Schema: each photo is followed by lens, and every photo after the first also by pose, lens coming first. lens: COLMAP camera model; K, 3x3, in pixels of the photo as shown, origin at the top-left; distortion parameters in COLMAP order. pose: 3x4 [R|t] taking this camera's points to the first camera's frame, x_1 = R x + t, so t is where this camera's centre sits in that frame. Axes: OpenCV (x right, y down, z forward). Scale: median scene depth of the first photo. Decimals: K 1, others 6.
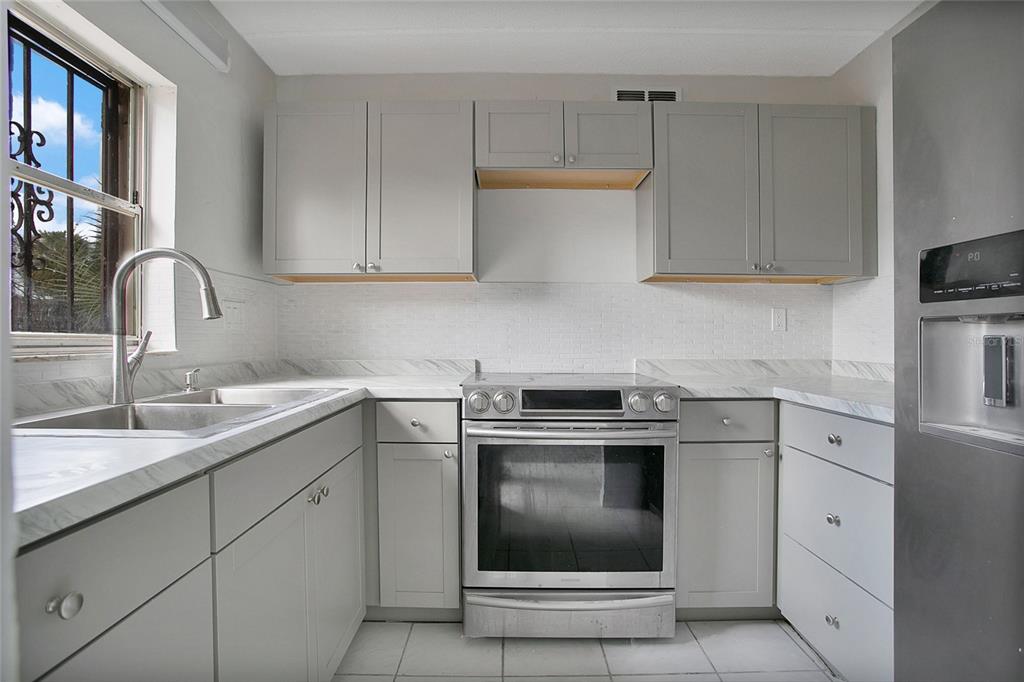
lens RADIAL K [[512.7, 0, 513.1], [0, 512.7, 343.9], [0, 0, 1]] dist [-0.008683, 0.006802]
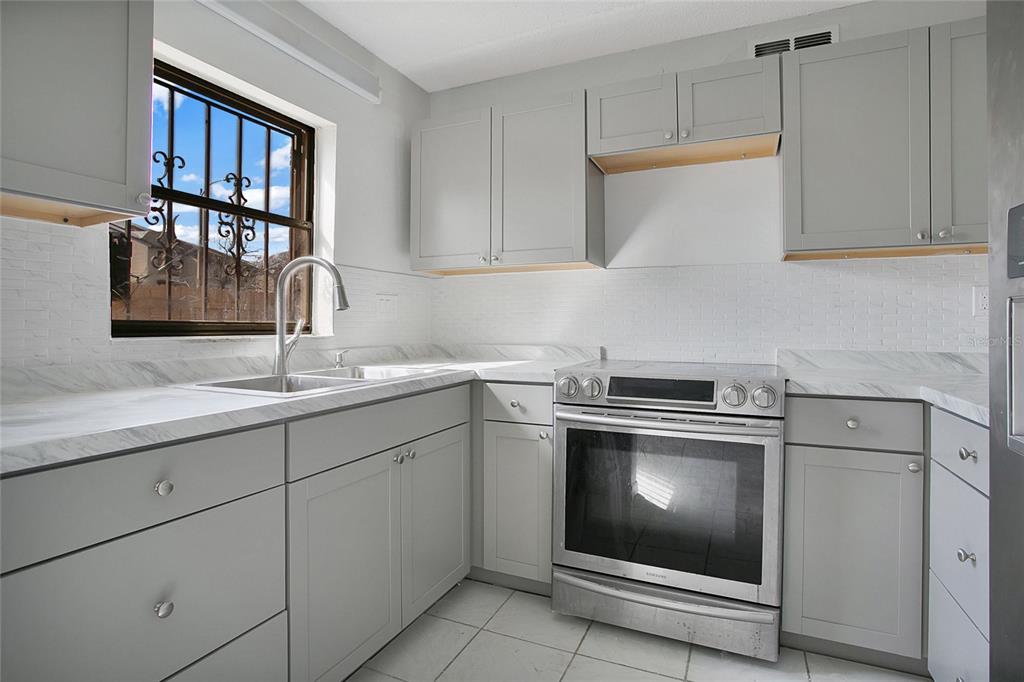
lens RADIAL K [[540.9, 0, 513.7], [0, 540.9, 335.3], [0, 0, 1]] dist [0.002642, 0.001399]
pose [[0.913242, 0.006748, -0.407361, 0.273482], [-0.003631, 0.999958, 0.008425, 0.000199], [0.407401, -0.006215, 0.913228, -0.039366]]
